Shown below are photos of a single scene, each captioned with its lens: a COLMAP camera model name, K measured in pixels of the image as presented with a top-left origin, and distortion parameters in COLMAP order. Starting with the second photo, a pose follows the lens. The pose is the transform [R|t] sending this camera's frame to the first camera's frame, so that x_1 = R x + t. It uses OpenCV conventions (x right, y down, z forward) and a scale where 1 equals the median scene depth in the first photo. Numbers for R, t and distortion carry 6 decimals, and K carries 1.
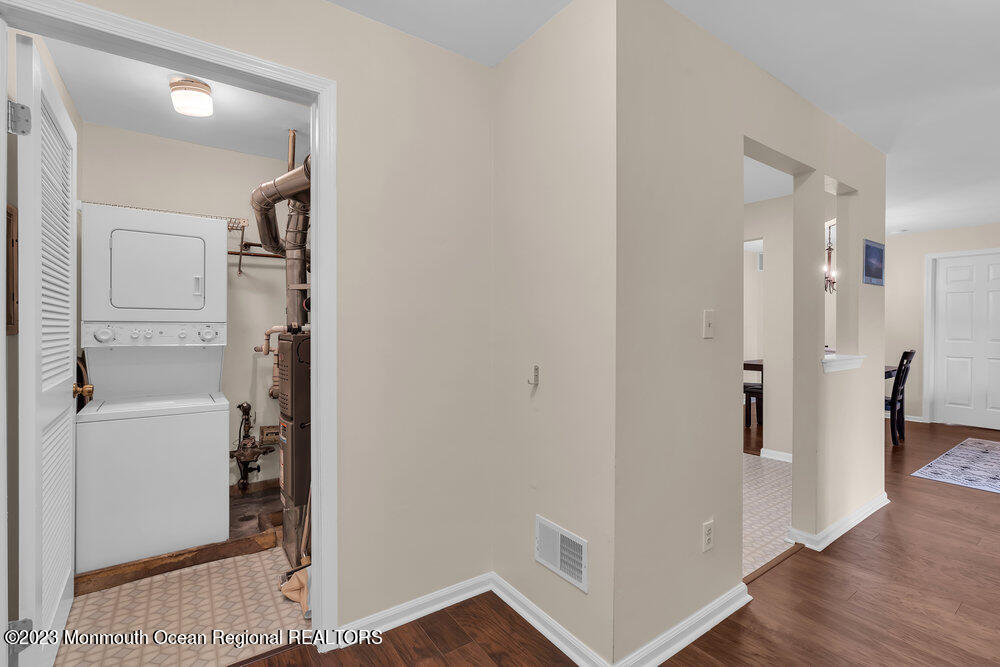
lens RADIAL K [[460.0, 0, 496.5], [0, 460.0, 331.5], [0, 0, 1]] dist [-0.007177, 0.004754]
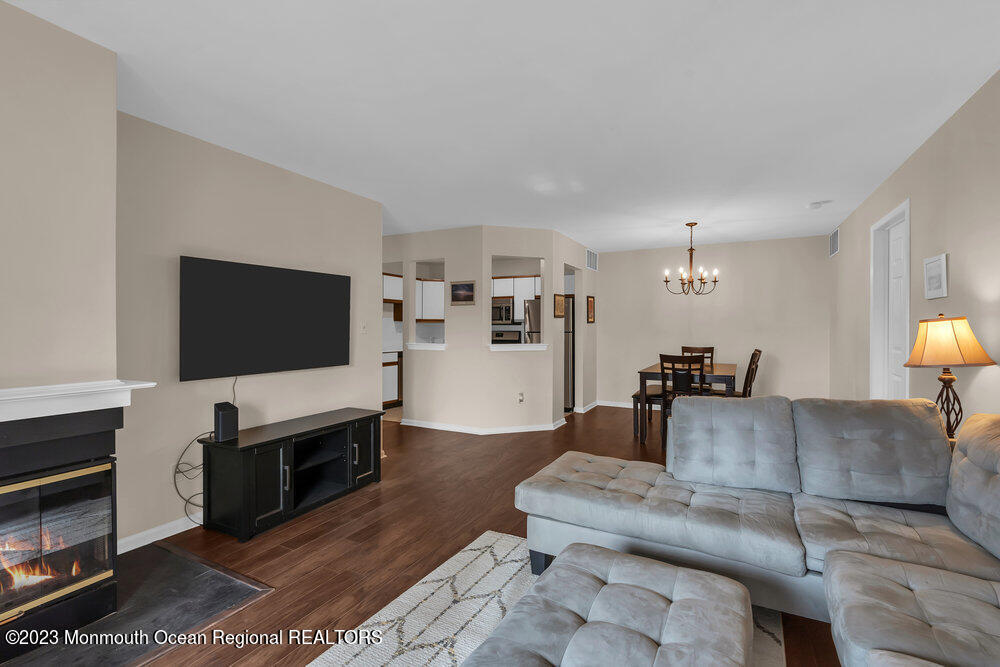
lens RADIAL K [[460.0, 0, 503.8], [0, 460.0, 327.6], [0, 0, 1]] dist [-0.007177, 0.004754]
pose [[0.454976, -0.001622, -0.890502, 1.578136], [-0.006506, 0.999966, -0.005145, -0.004161], [0.890480, 0.008135, 0.454949, 0.207079]]
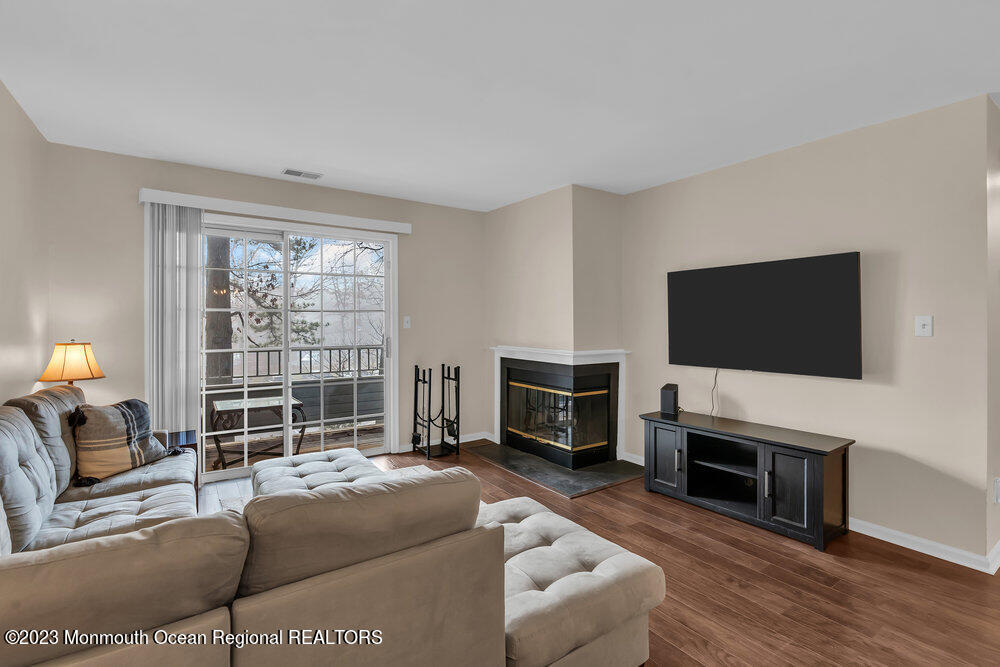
lens RADIAL K [[460.0, 0, 488.5], [0, 460.0, 321.2], [0, 0, 1]] dist [-0.007177, 0.004754]
pose [[-0.999551, -0.005254, 0.029499, 1.167915], [-0.005023, 0.999956, 0.007880, -0.014425], [-0.029539, 0.007728, -0.999534, 0.904217]]
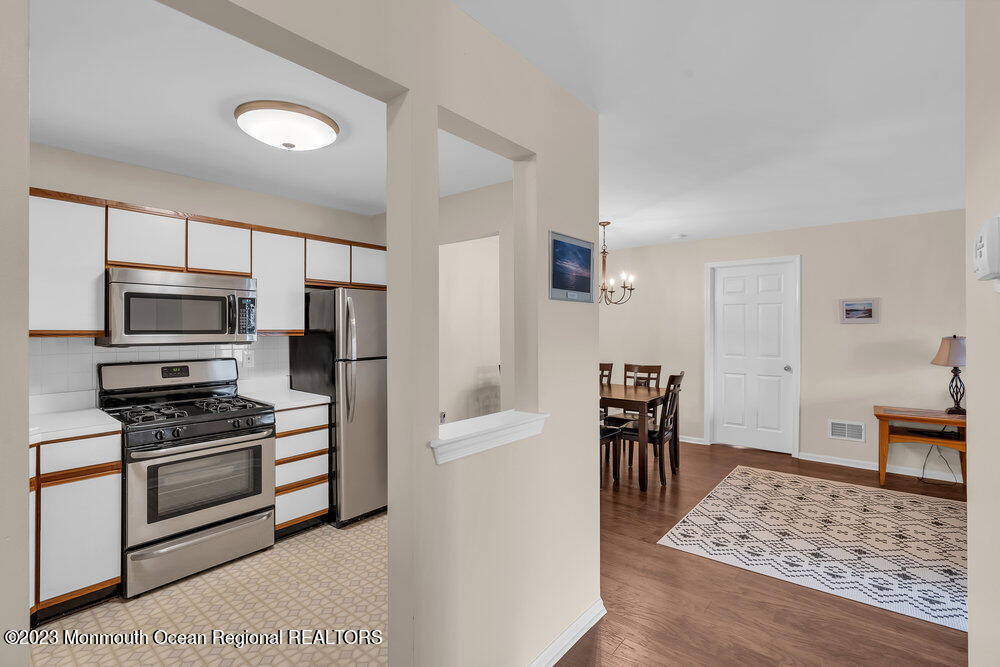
lens RADIAL K [[460.0, 0, 495.3], [0, 460.0, 328.2], [0, 0, 1]] dist [-0.007177, 0.004754]
pose [[0.968985, -0.002921, 0.247102, 0.349443], [0.004976, 0.999958, -0.007694, -0.037101], [-0.247069, 0.008685, 0.968959, 0.242853]]
